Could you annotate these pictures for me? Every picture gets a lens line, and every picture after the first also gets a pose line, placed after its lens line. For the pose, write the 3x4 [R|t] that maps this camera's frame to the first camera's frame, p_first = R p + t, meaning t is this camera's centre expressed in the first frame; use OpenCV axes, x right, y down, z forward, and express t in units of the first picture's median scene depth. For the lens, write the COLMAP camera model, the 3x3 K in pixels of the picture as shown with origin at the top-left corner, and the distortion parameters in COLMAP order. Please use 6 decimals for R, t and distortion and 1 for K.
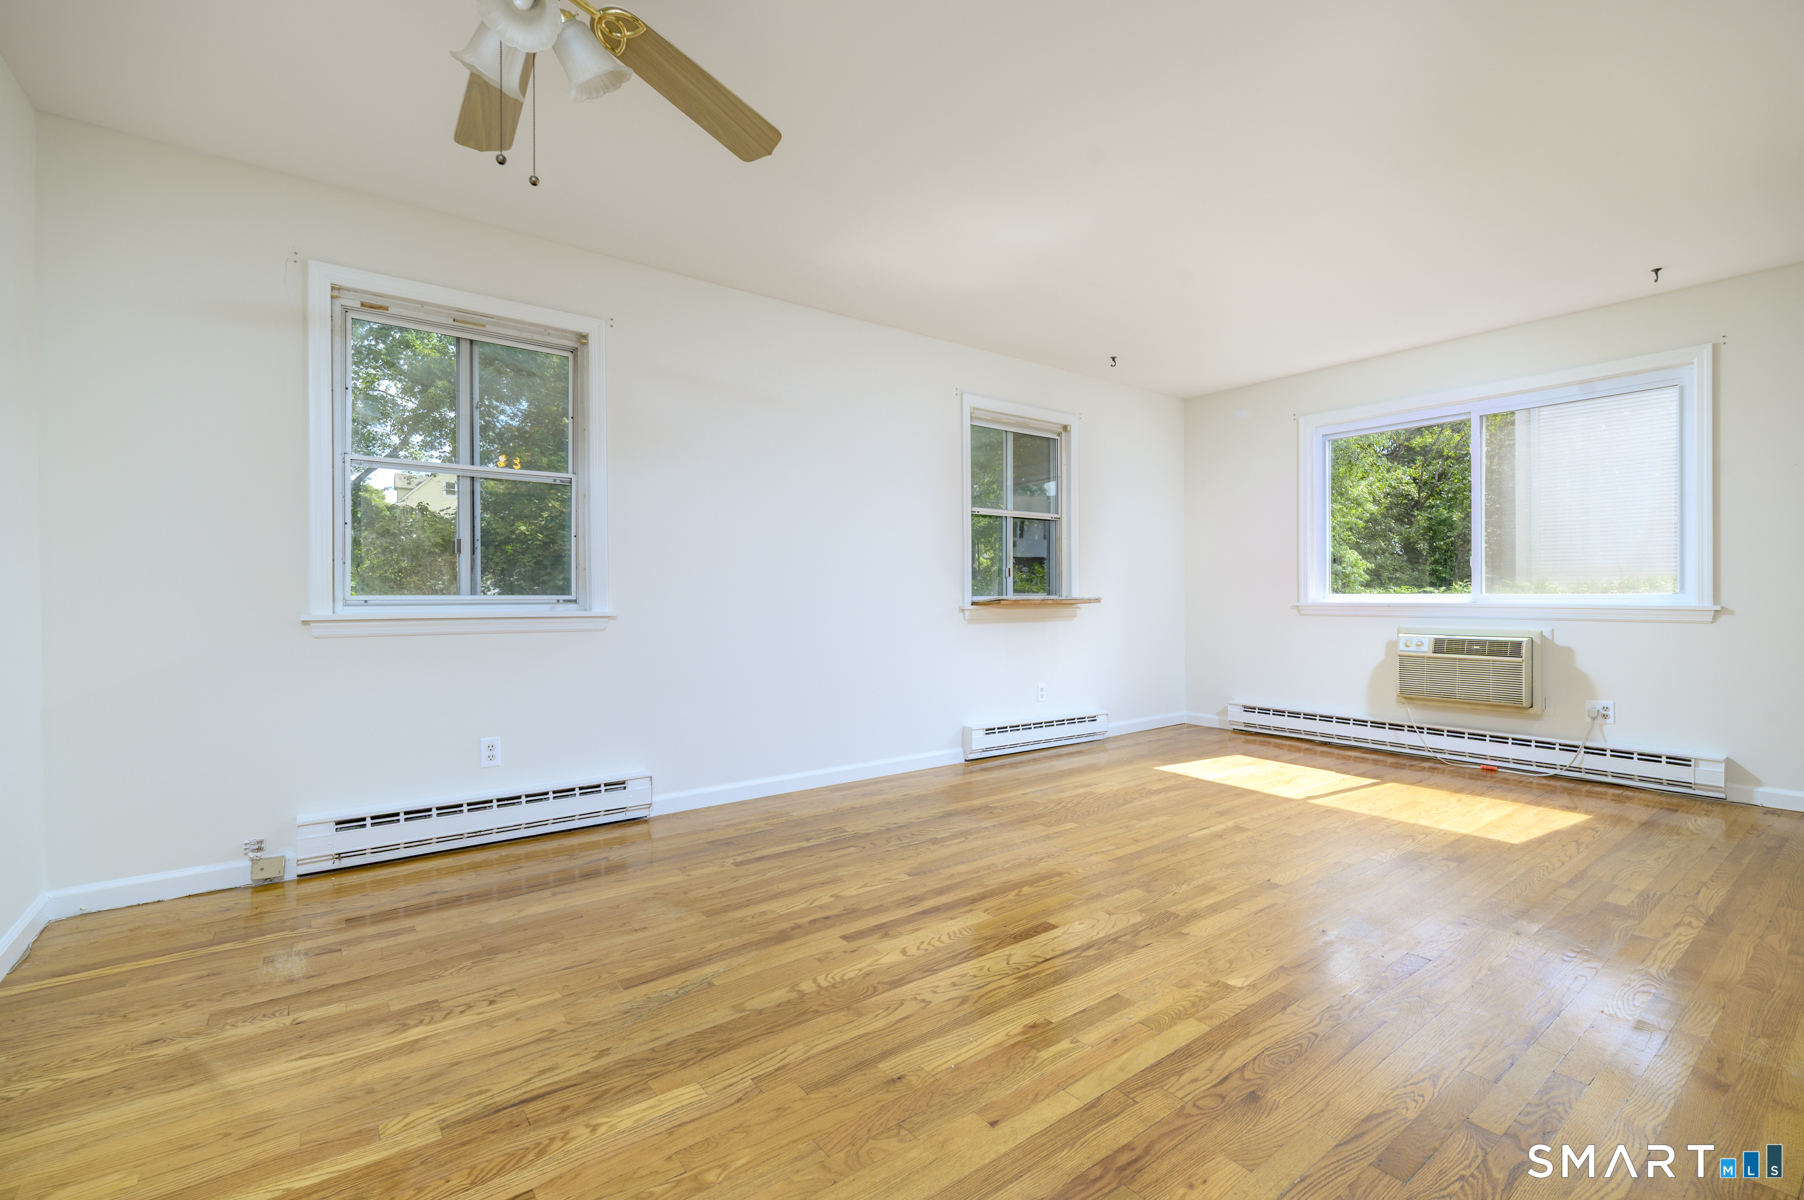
lens RADIAL K [[793.7, 0, 896.8], [0, 793.7, 597.6], [0, 0, 1]] dist [-0.001475, -0.001243]
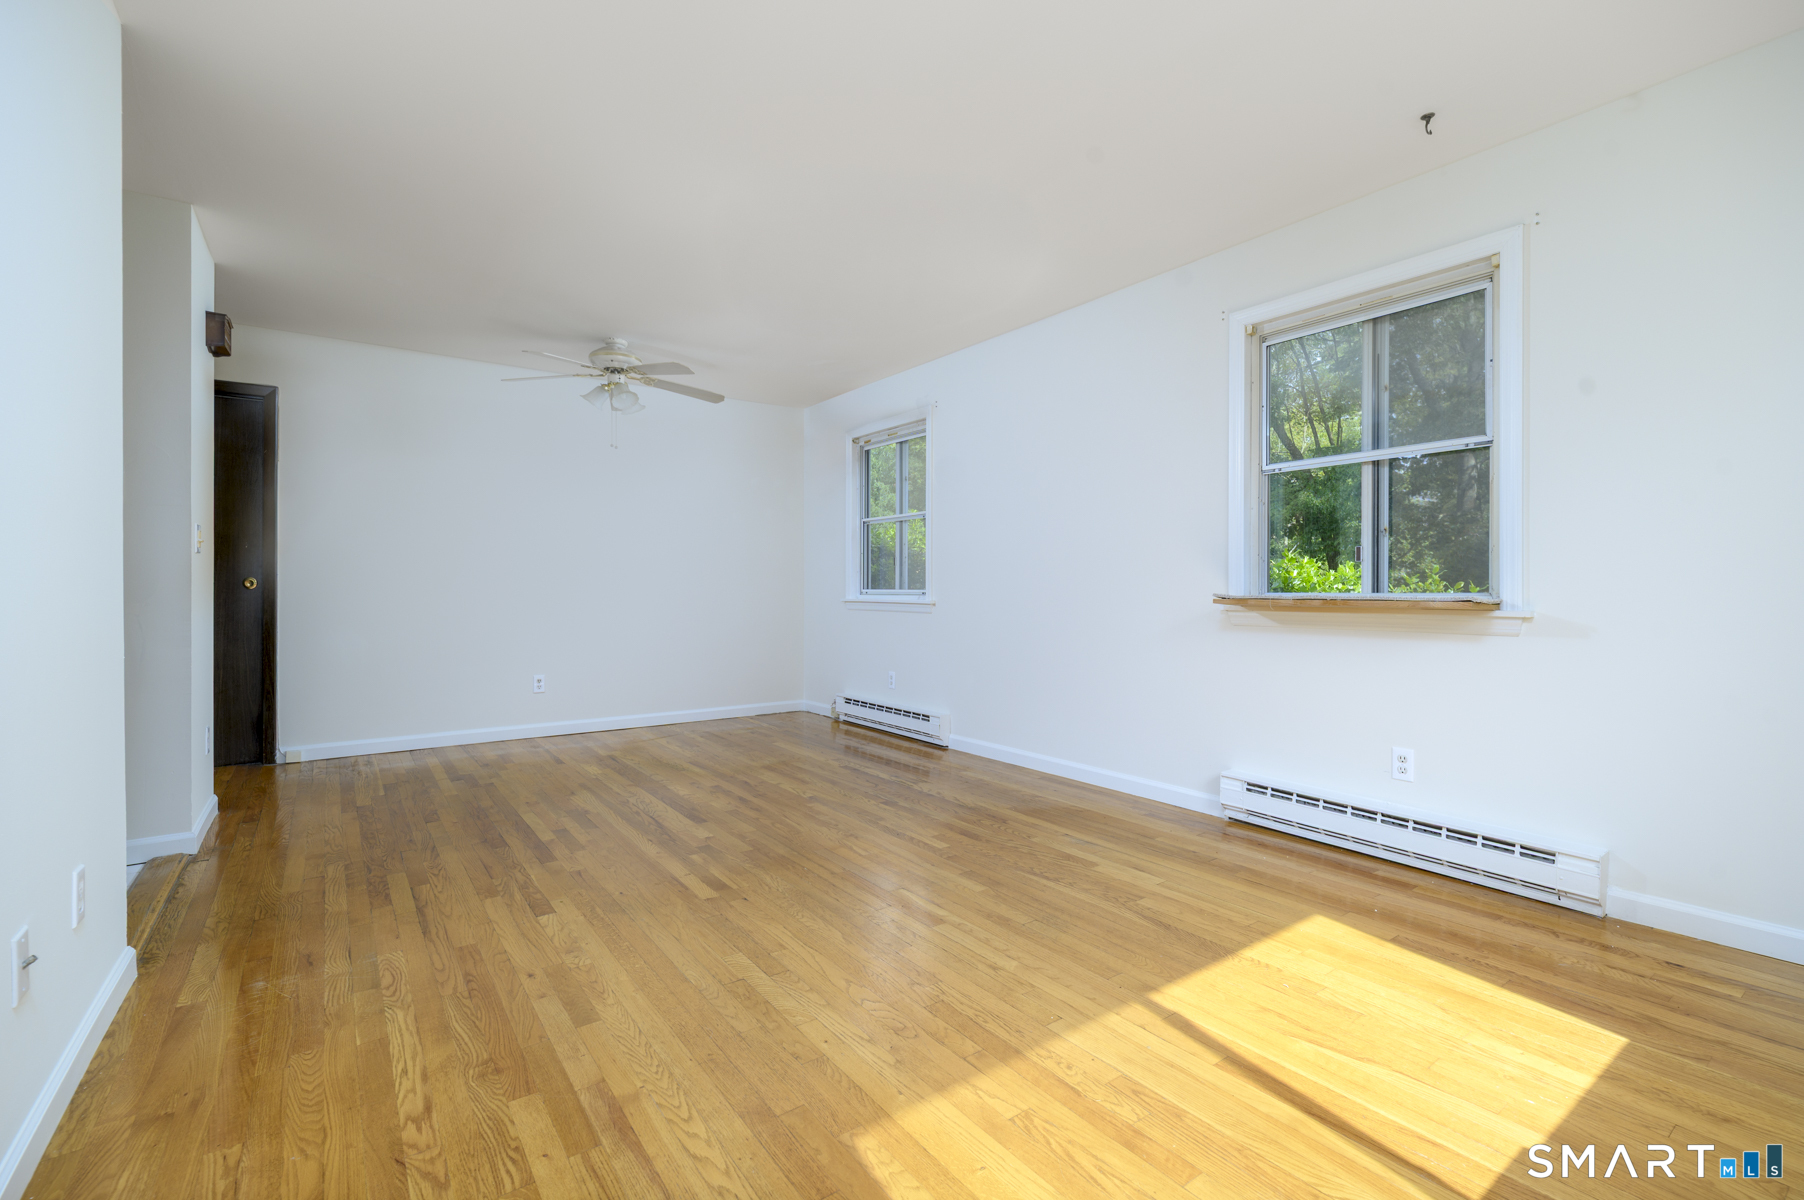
lens RADIAL K [[793.7, 0, 893.3], [0, 793.7, 595.3], [0, 0, 1]] dist [-0.001475, -0.001243]
pose [[-0.027975, 0.009187, -0.999566, 1.150345], [-0.006239, 0.999937, 0.009365, -0.006329], [0.999589, 0.006499, -0.027916, 0.992524]]
